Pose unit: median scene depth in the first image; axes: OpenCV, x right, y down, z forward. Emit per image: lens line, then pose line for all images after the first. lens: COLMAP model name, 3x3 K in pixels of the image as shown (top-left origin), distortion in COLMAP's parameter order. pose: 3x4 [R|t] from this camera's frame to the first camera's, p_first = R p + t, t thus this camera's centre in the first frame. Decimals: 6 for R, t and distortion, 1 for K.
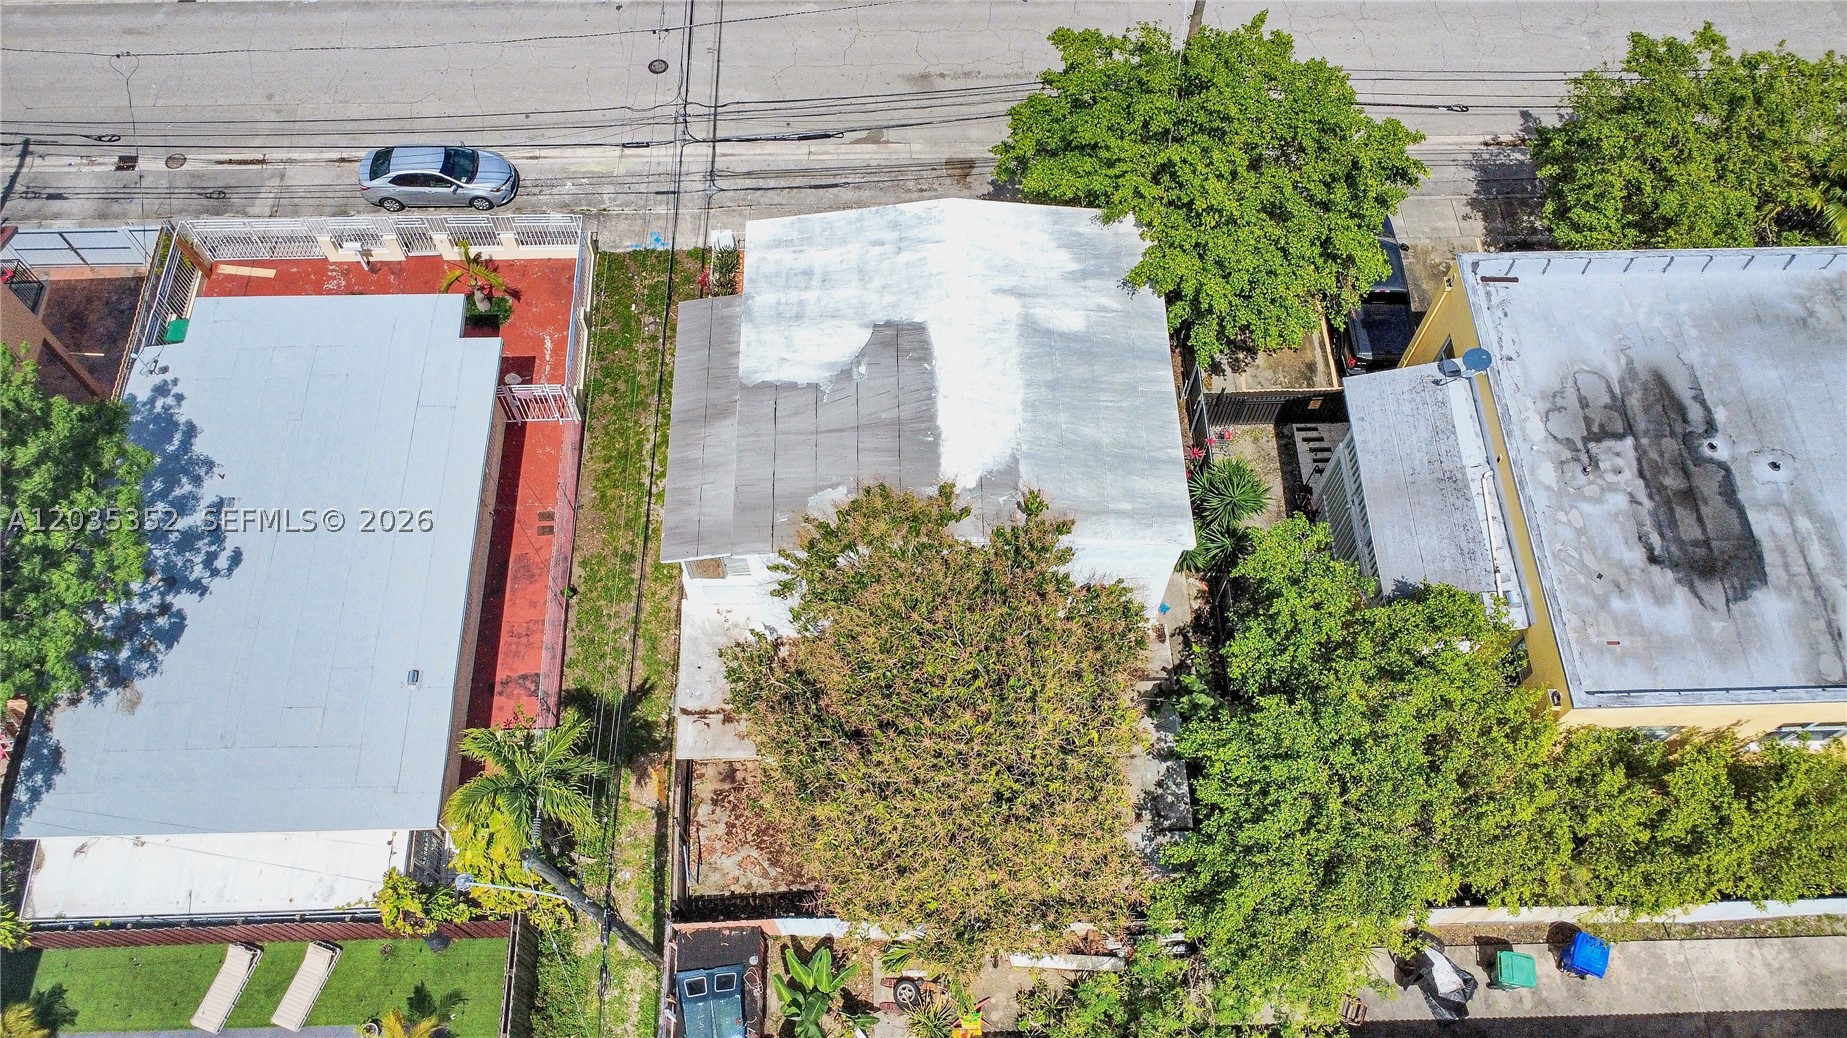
lens RADIAL K [[1286.5, 0, 923.5], [0, 1286.5, 519.0], [0, 0, 1]] dist [0.001215, -0.000418]
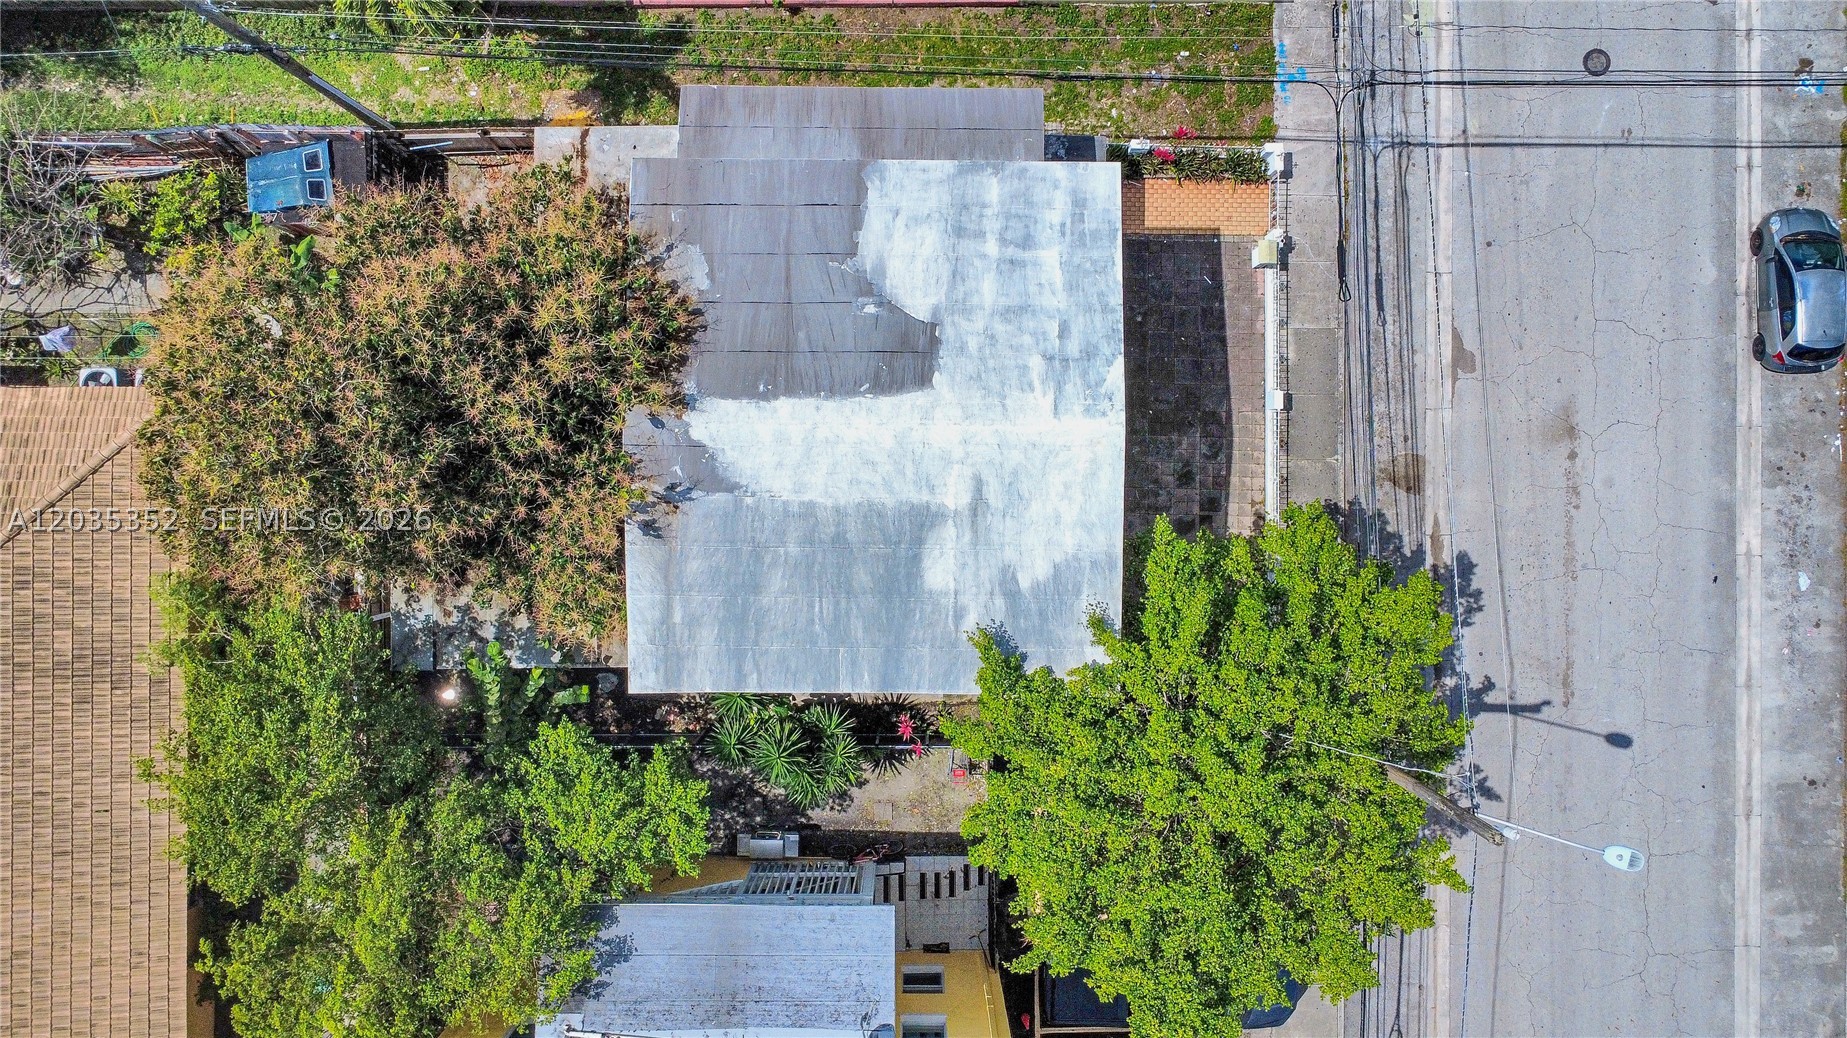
lens RADIAL K [[1402.9, 0, 923.5], [0, 1402.9, 519.0], [0, 0, 1]] dist [0.002884, -0.002772]
pose [[-0.020875, 0.999657, 0.015801, 0.066322], [-0.917213, -0.025438, 0.397584, -0.471013], [0.397850, -0.006193, 0.917430, 0.181094]]
